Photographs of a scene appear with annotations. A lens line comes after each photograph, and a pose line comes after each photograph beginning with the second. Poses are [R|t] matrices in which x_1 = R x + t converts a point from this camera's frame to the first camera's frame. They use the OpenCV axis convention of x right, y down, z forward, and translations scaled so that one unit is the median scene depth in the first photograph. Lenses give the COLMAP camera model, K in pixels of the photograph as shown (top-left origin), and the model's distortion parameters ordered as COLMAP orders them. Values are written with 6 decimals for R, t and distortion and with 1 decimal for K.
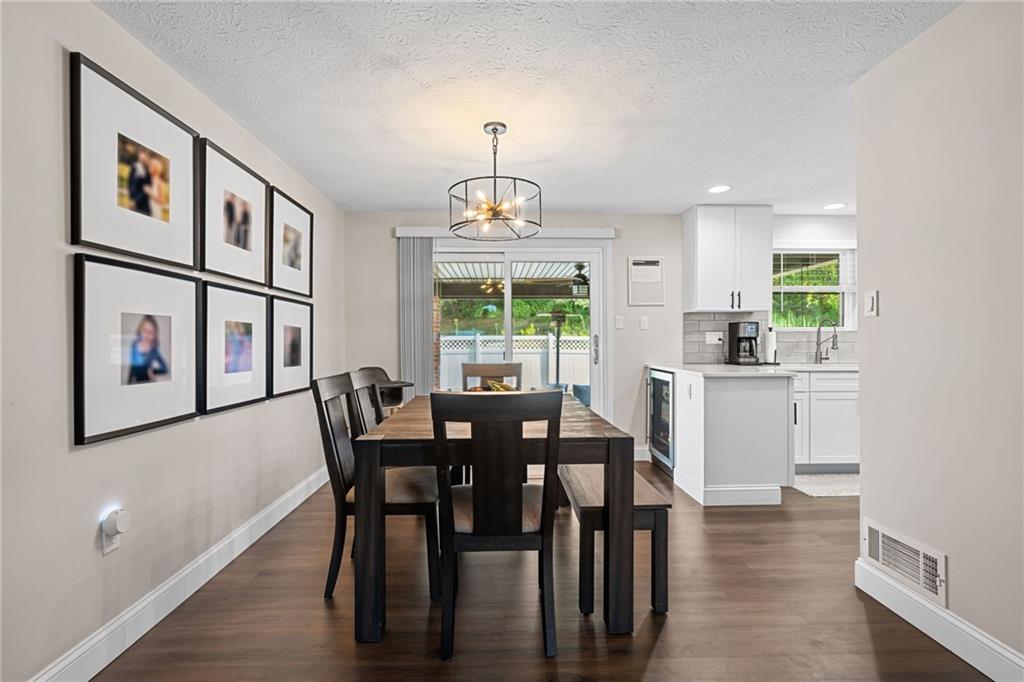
lens RADIAL K [[463.4, 0, 511.2], [0, 463.4, 339.7], [0, 0, 1]] dist [-0.002590, -0.000112]
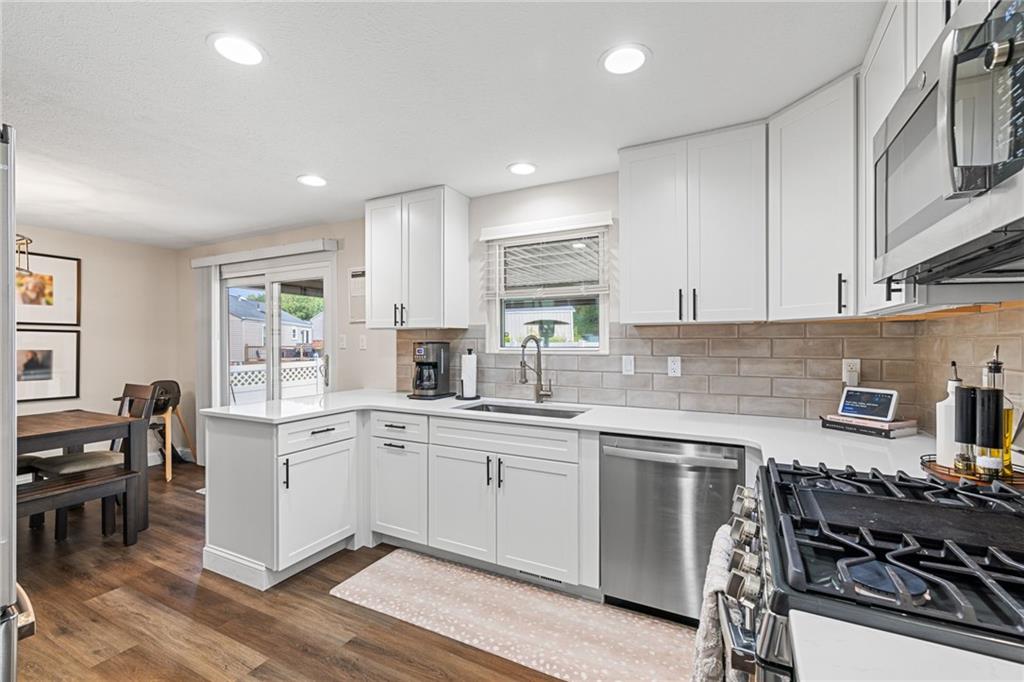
lens RADIAL K [[442.7, 0, 513.9], [0, 442.7, 343.9], [0, 0, 1]] dist [0.004871, 0.000257]
pose [[0.874971, -0.000216, -0.484176, 0.954024], [-0.002523, 0.999984, -0.005005, -0.031619], [0.484169, 0.005601, 0.874957, 0.419380]]
